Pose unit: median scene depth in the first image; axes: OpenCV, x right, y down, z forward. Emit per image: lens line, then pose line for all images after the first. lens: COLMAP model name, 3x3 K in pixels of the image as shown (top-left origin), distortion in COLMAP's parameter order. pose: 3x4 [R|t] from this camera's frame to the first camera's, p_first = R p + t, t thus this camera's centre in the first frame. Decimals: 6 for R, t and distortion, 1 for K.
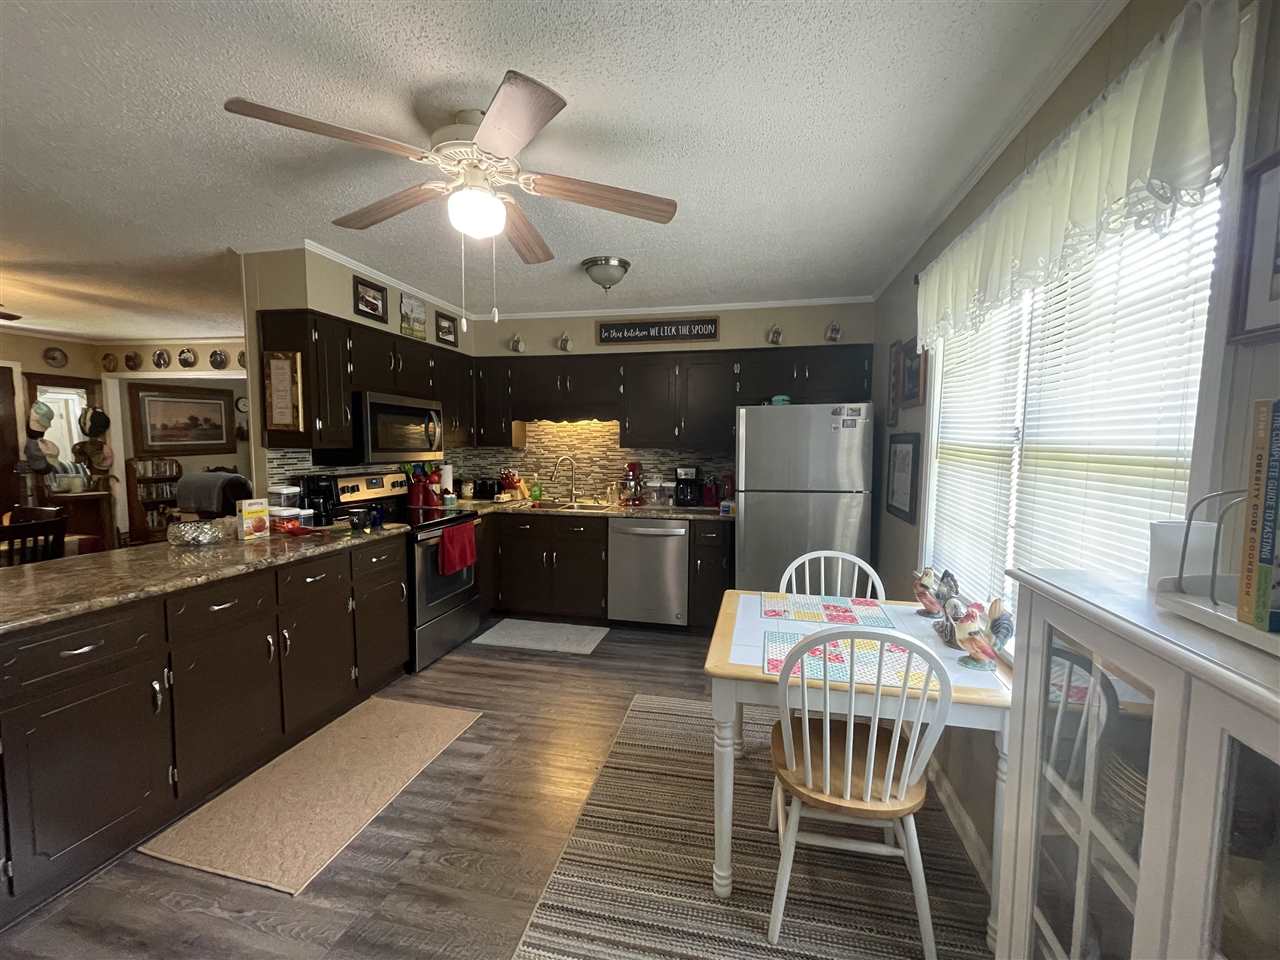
lens RADIAL K [[527.2, 0, 640.0], [0, 527.2, 480.0], [0, 0, 1]] dist [-0.001597, -0.000543]
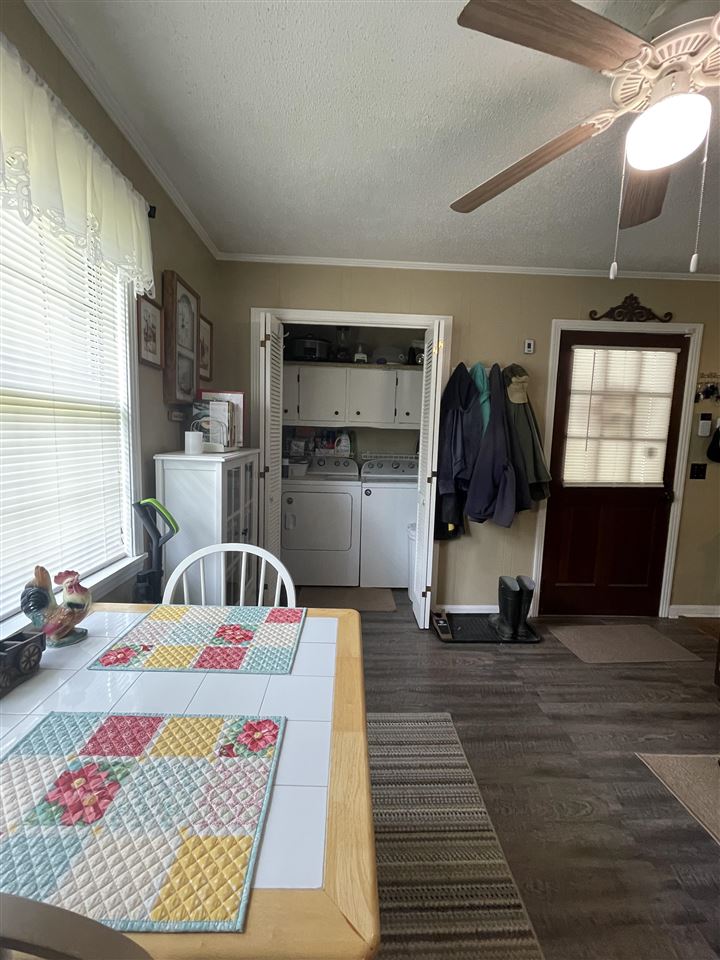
lens RADIAL K [[395.4, 0, 360.0], [0, 395.4, 480.0], [0, 0, 1]] dist [-0.001597, -0.000543]
pose [[-0.965481, -0.006433, -0.260395, 0.283484], [-0.055043, 0.982157, 0.179825, -0.058883], [0.254593, 0.187951, -0.948608, 1.467566]]
